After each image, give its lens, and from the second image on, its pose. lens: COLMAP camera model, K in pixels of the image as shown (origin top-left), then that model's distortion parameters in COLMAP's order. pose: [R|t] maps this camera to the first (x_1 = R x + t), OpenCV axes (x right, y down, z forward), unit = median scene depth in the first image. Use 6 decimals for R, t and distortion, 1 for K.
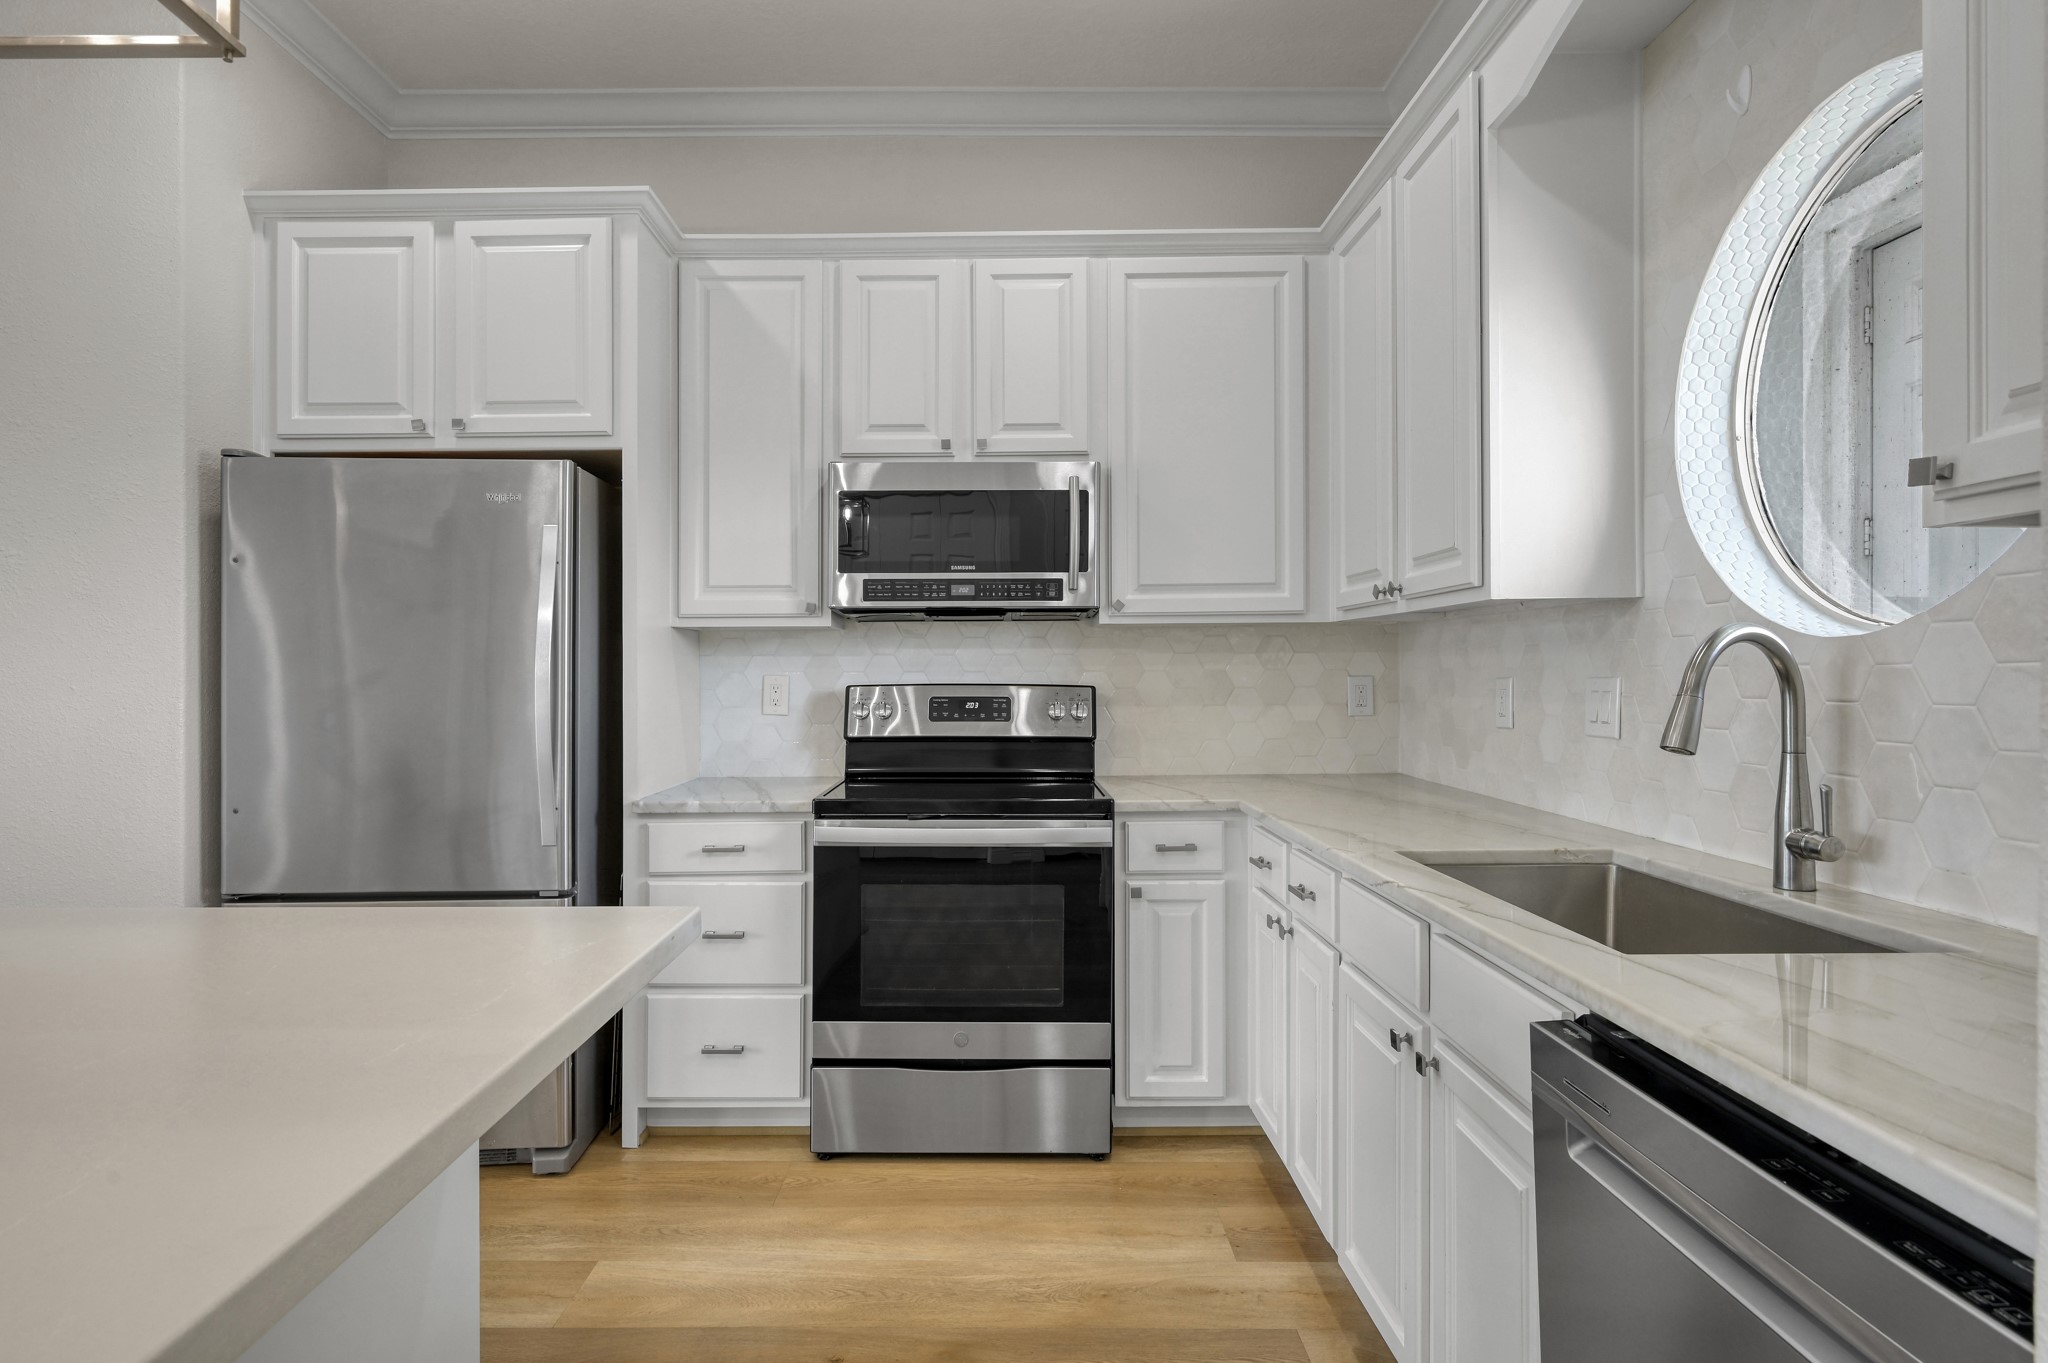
lens RADIAL K [[1094.7, 0, 1004.6], [0, 1094.7, 660.0], [0, 0, 1]] dist [-0.003964, -0.000479]
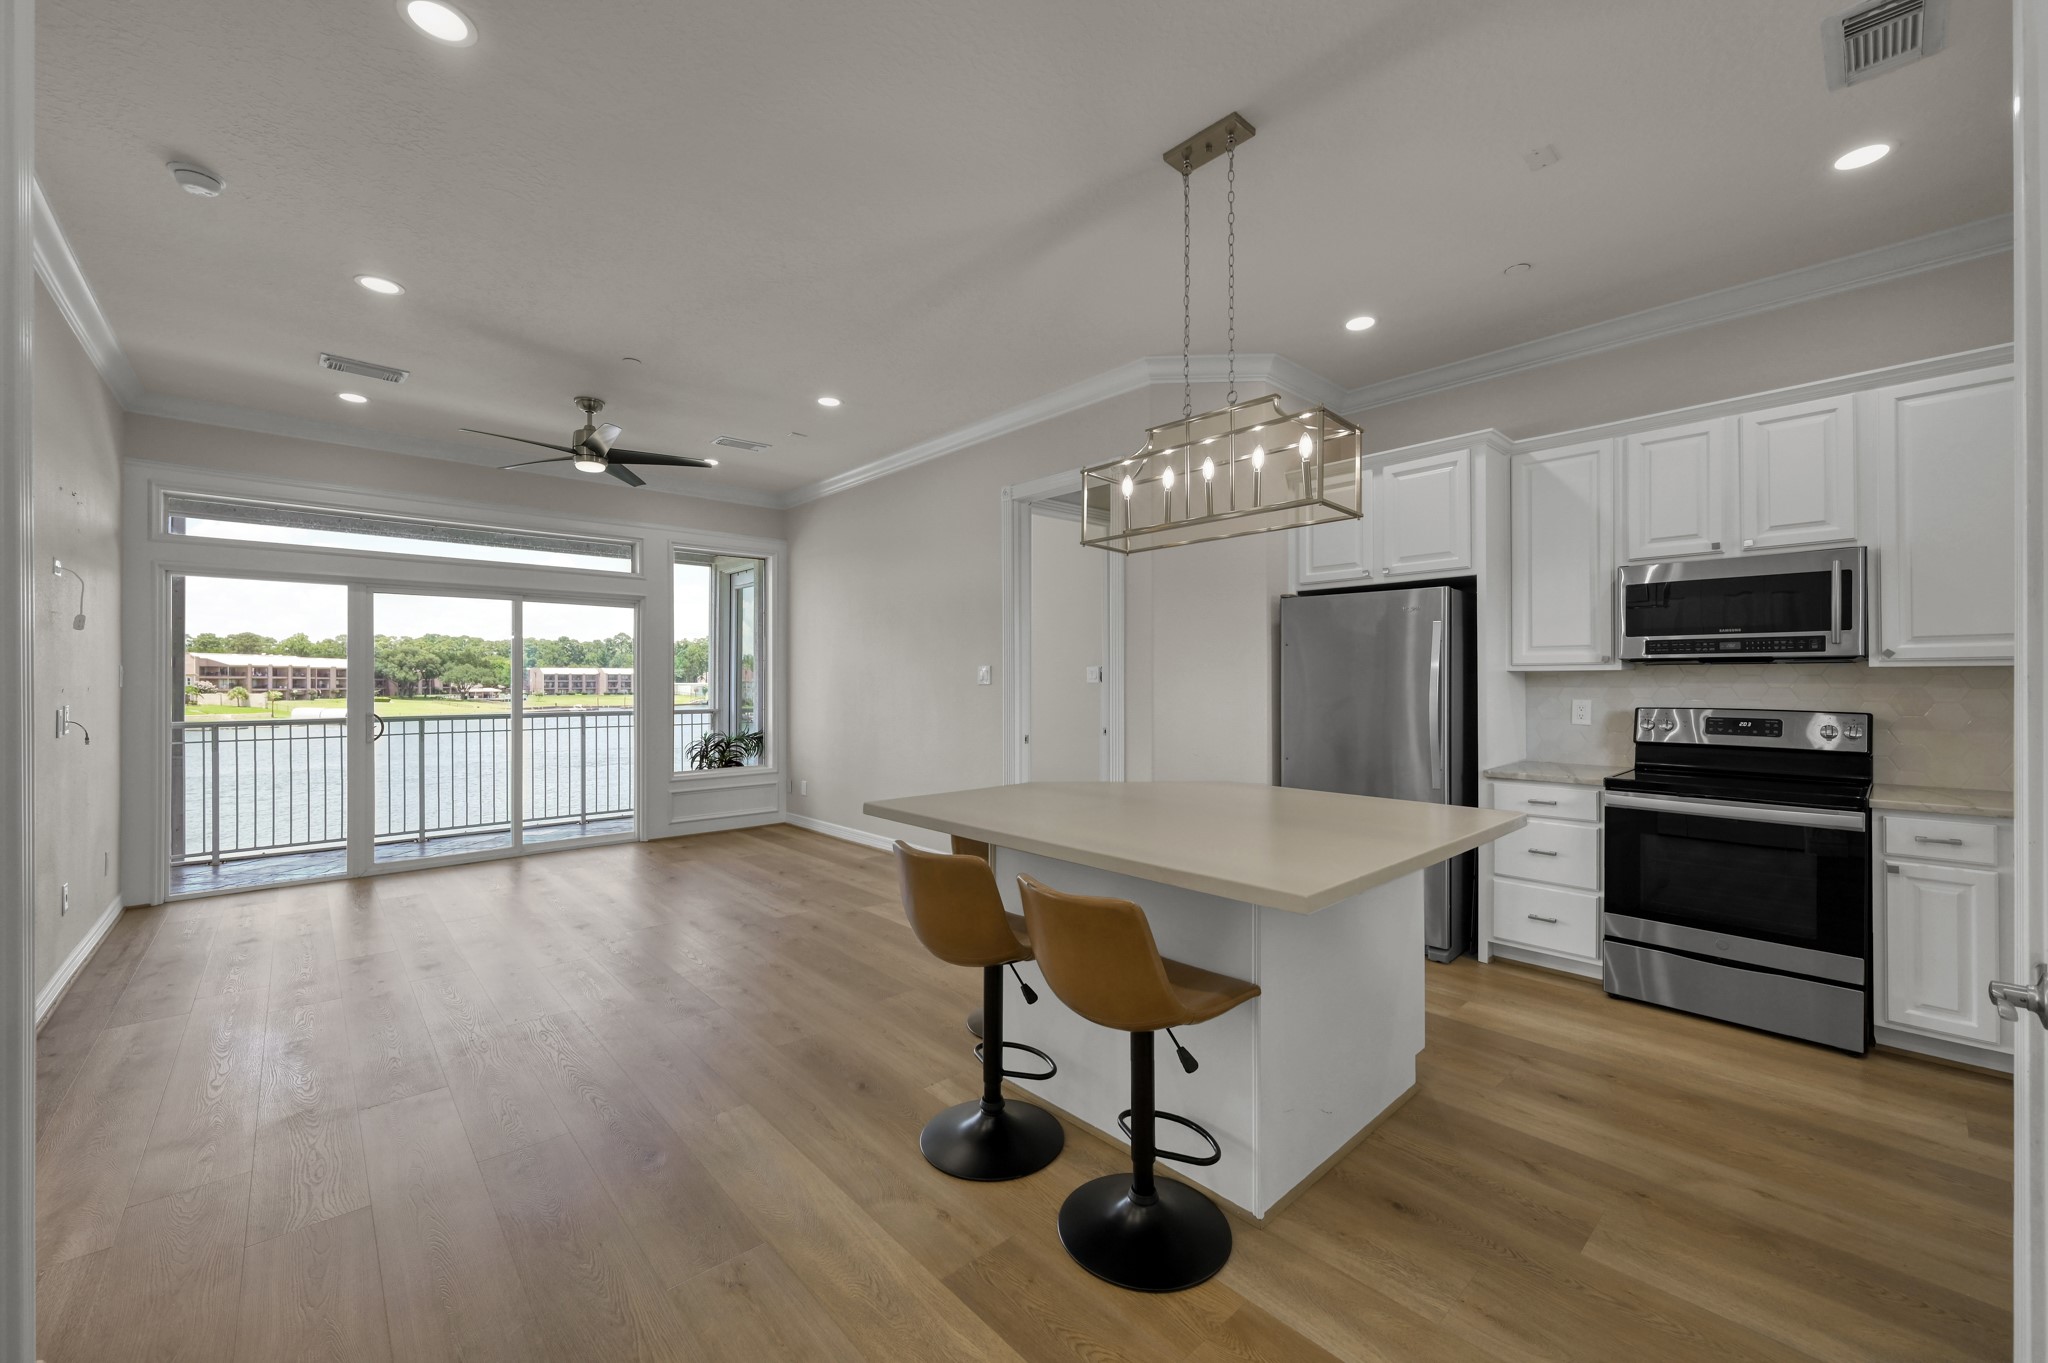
lens RADIAL K [[804.5, 0, 1025.1], [0, 804.5, 678.9], [0, 0, 1]] dist [-0.000960, 0.000002]
pose [[0.674357, -0.000343, -0.738405, 0.126133], [0.009168, 0.999927, 0.007908, -0.038605], [0.738348, -0.012102, 0.674311, -0.442230]]
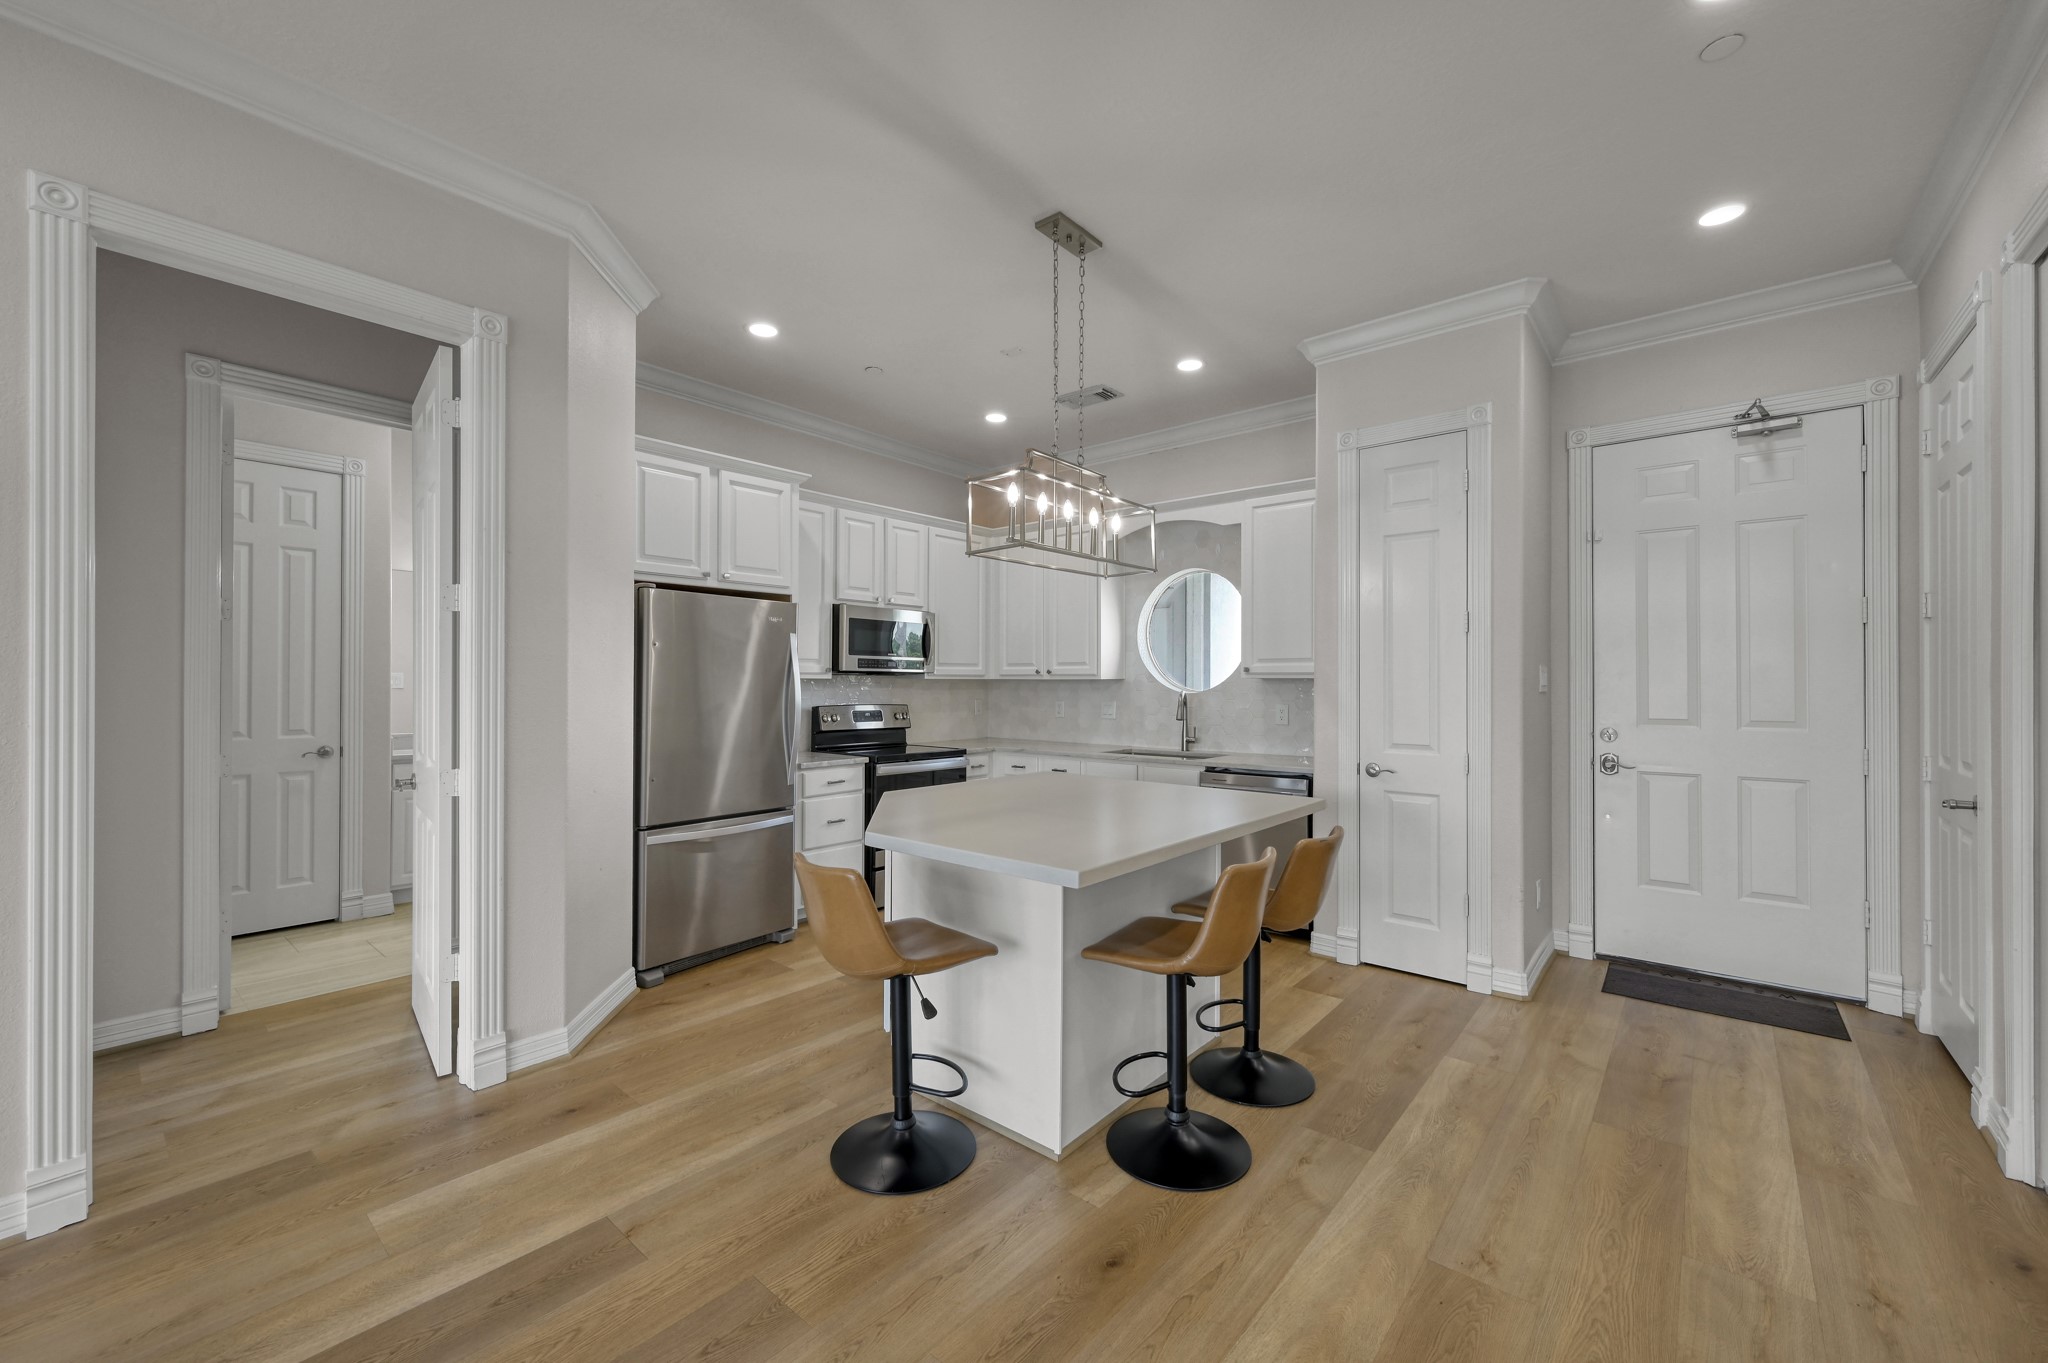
lens RADIAL K [[812.4, 0, 1022.4], [0, 812.4, 677.6], [0, 0, 1]] dist [0.001772, 0.000242]
pose [[0.645979, 0.009248, 0.763299, -1.228661], [-0.014772, 0.999891, 0.000388, -0.042667], [-0.763212, -0.011526, 0.646046, -0.331486]]
